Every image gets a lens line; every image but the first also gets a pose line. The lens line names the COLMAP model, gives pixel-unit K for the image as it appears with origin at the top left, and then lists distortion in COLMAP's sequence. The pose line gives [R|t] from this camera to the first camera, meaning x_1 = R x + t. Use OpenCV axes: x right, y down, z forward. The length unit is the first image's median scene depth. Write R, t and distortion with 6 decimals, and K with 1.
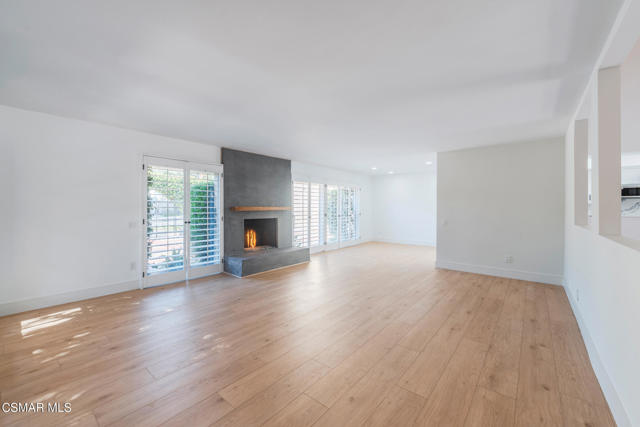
lens RADIAL K [[258.9, 0, 313.8], [0, 258.9, 209.8], [0, 0, 1]] dist [-0.000086, -0.000389]
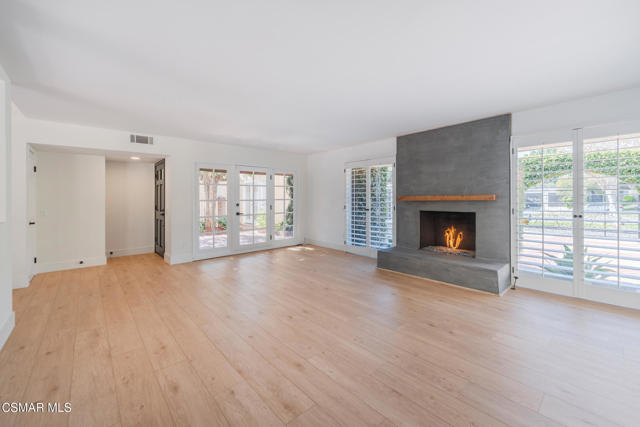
lens RADIAL K [[258.9, 0, 319.5], [0, 258.9, 196.4], [0, 0, 1]] dist [-0.000086, -0.000389]
pose [[-0.134671, -0.011633, -0.990822, 0.661269], [-0.000148, 0.999931, -0.011720, -0.000246], [0.990890, -0.001432, -0.134664, 0.825671]]
